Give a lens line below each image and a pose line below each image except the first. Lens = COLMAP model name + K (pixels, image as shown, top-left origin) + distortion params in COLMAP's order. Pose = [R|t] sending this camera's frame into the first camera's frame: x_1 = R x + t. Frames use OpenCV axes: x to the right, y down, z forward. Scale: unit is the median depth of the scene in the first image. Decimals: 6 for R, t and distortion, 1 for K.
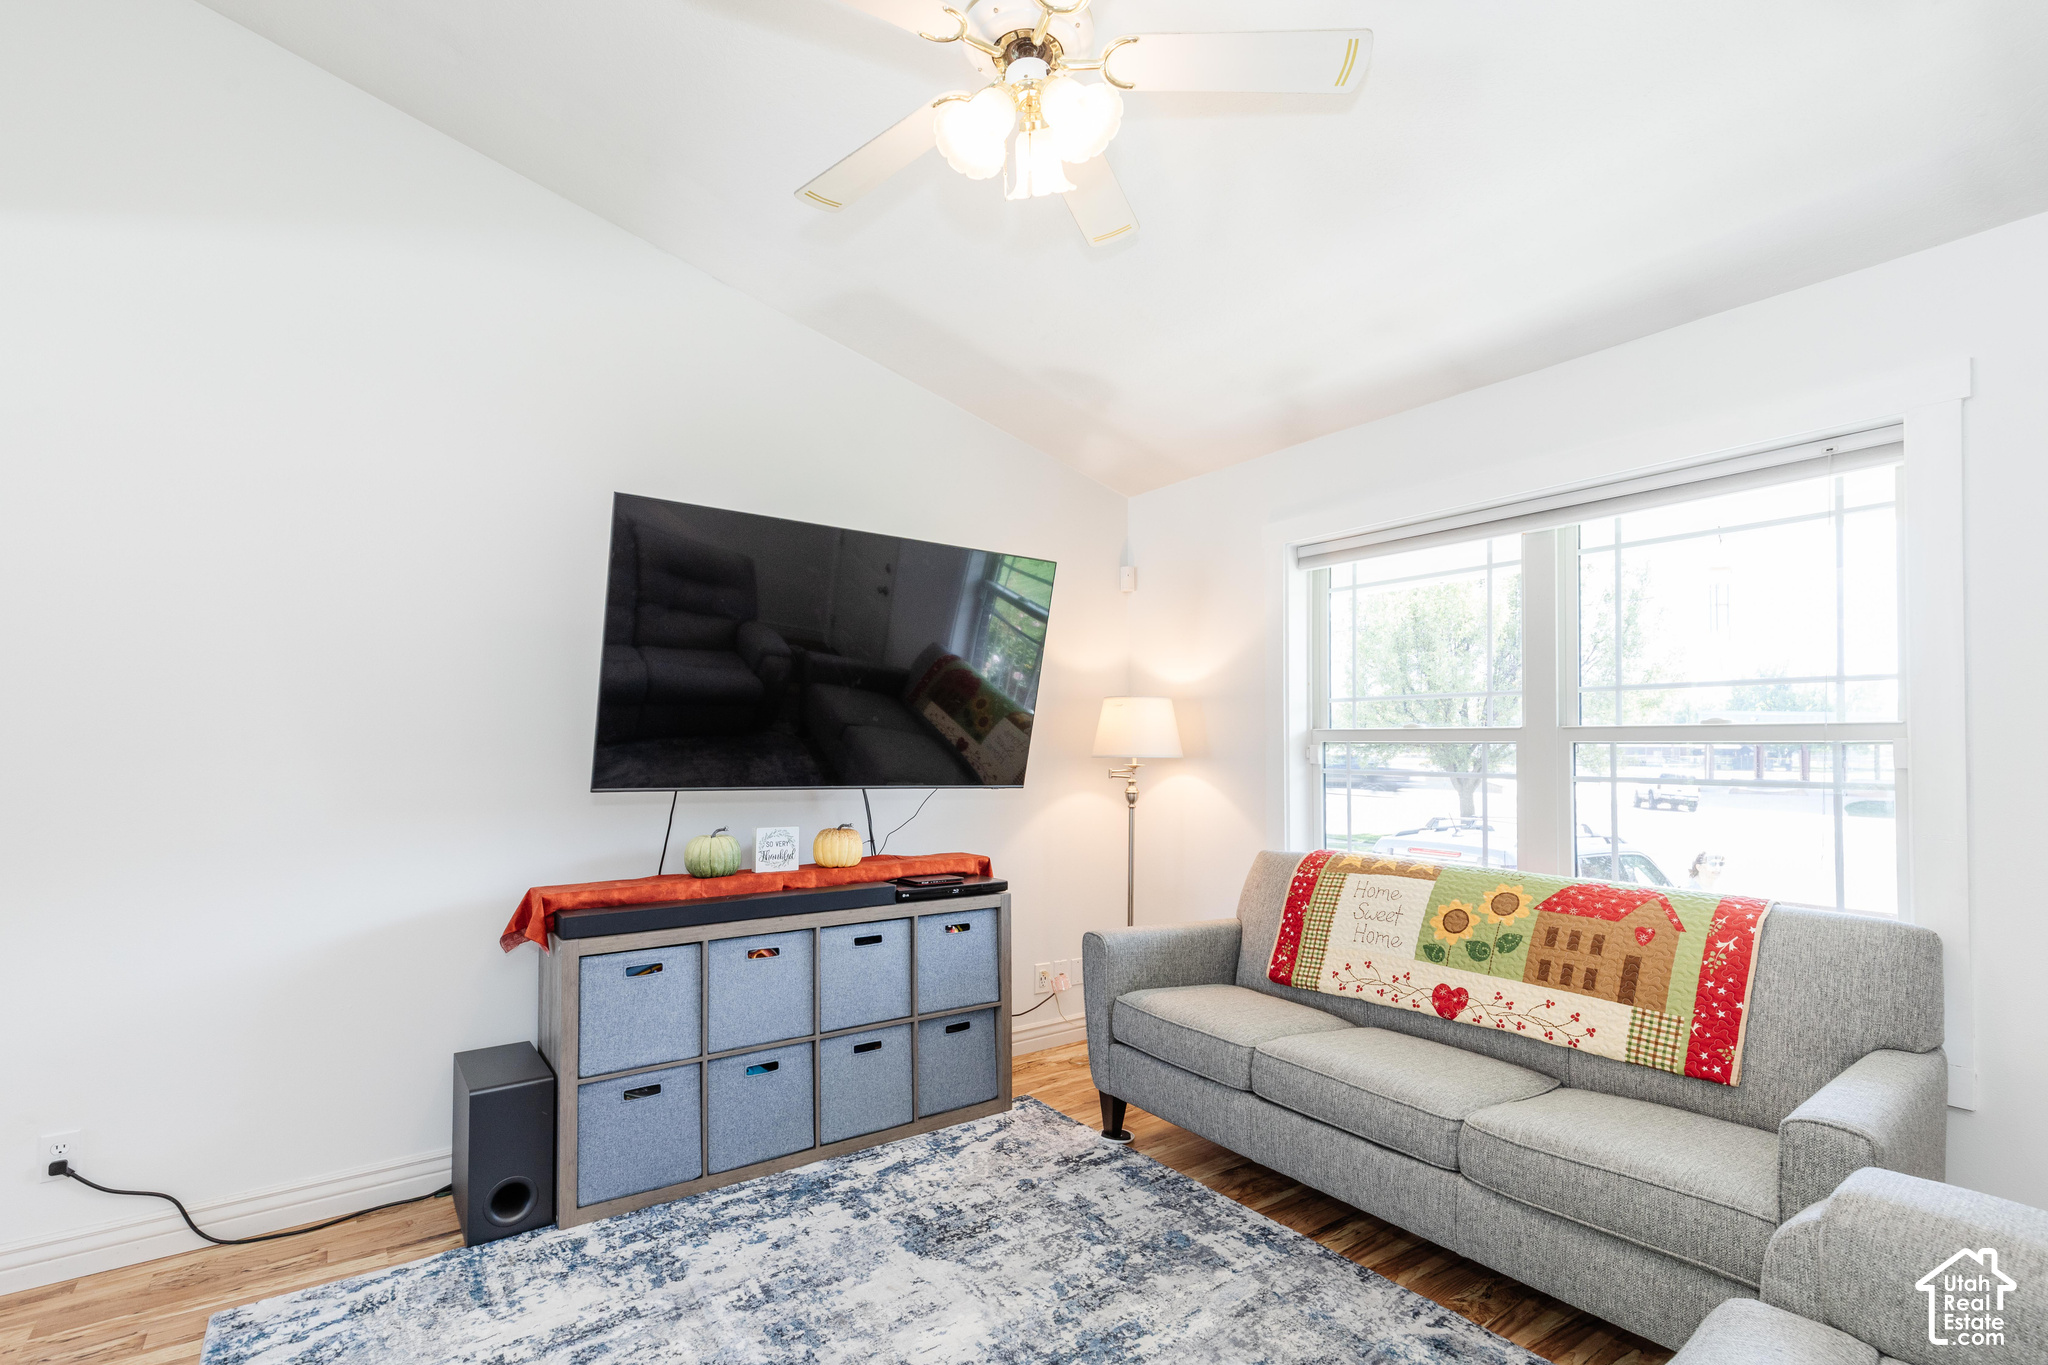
lens RADIAL K [[933.2, 0, 1003.6], [0, 933.2, 750.7], [0, 0, 1]] dist [0.007980, -0.000695]
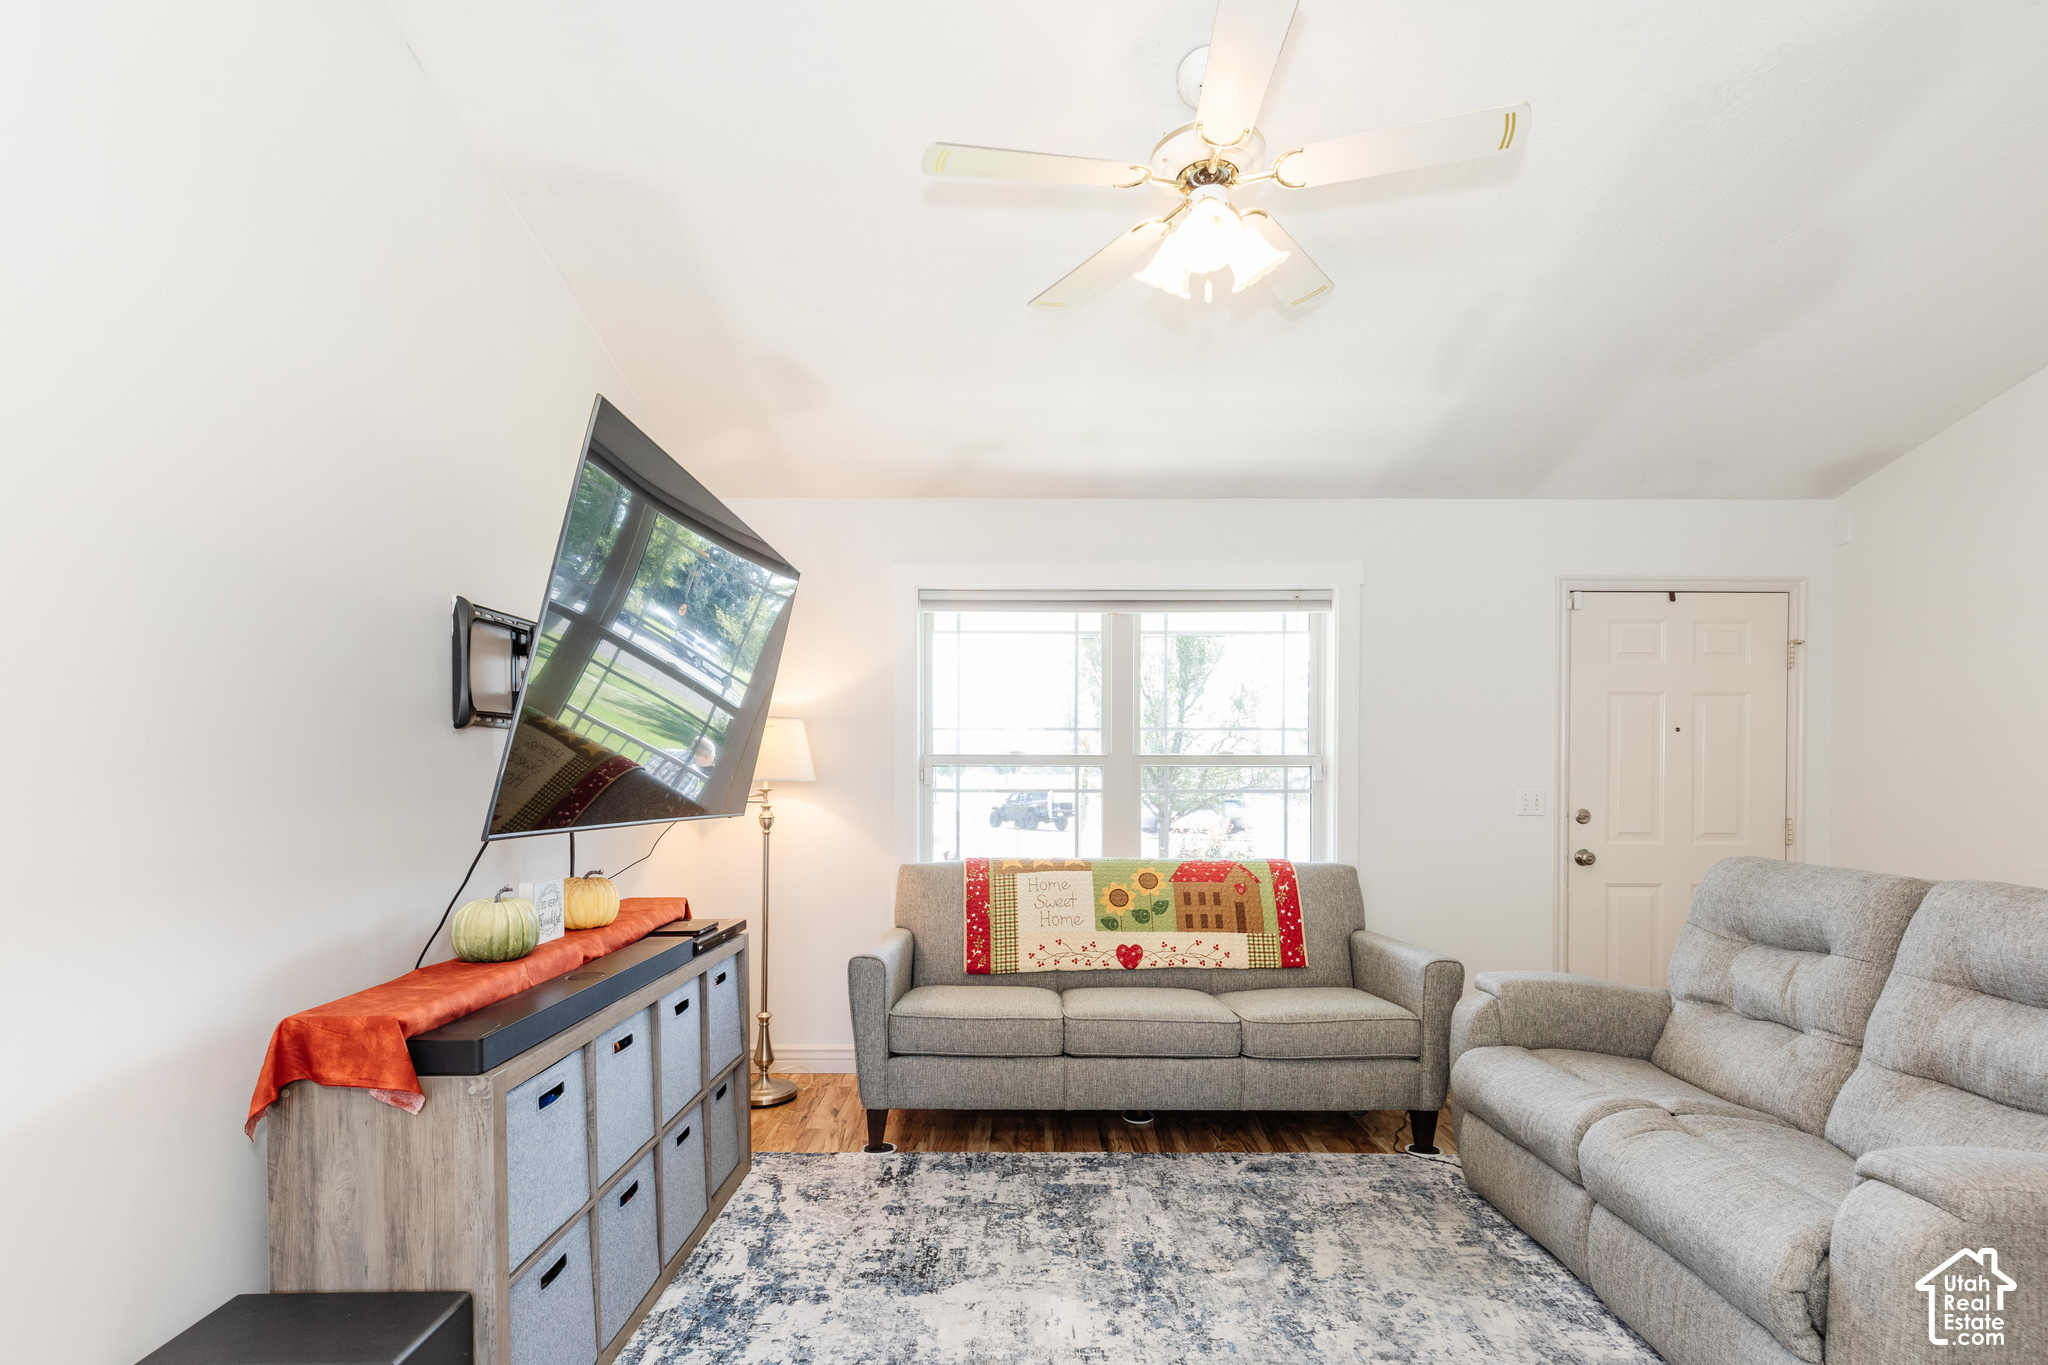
lens RADIAL K [[949.7, 0, 1022.8], [0, 949.7, 803.9], [0, 0, 1]] dist [0.012069, -0.000276]
pose [[0.598238, -0.029913, 0.800760, -0.718564], [0.005665, 0.999436, 0.033103, -0.000008], [-0.801298, -0.015268, 0.598070, 0.301713]]
